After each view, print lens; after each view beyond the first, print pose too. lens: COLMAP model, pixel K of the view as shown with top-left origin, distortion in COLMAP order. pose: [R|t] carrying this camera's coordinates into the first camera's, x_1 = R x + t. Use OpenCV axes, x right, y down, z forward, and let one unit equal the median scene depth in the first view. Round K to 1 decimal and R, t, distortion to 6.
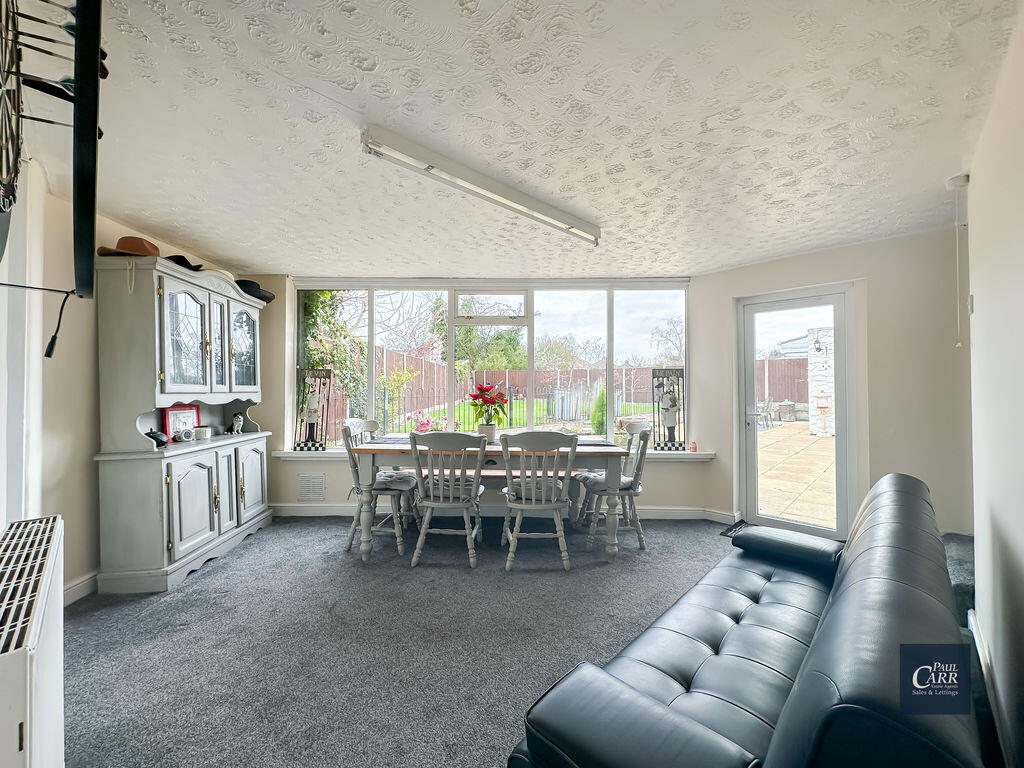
lens RADIAL K [[409.8, 0, 514.4], [0, 409.8, 383.1], [0, 0, 1]] dist [0.000428, 0.000728]
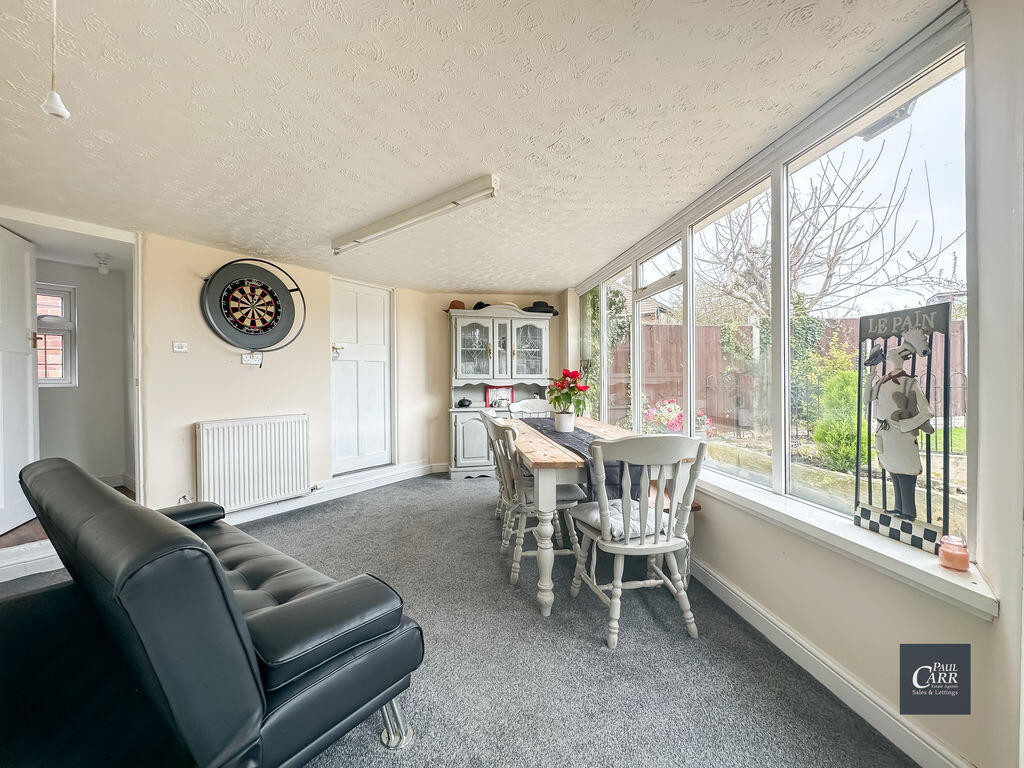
lens RADIAL K [[408.0, 0, 510.9], [0, 408.0, 381.9], [0, 0, 1]] dist [-0.001971, -0.000041]
pose [[0.140311, 0.005076, -0.990094, 0.683071], [0.017381, 0.999820, 0.007589, 0.018385], [0.989955, -0.018274, 0.140198, 0.620346]]
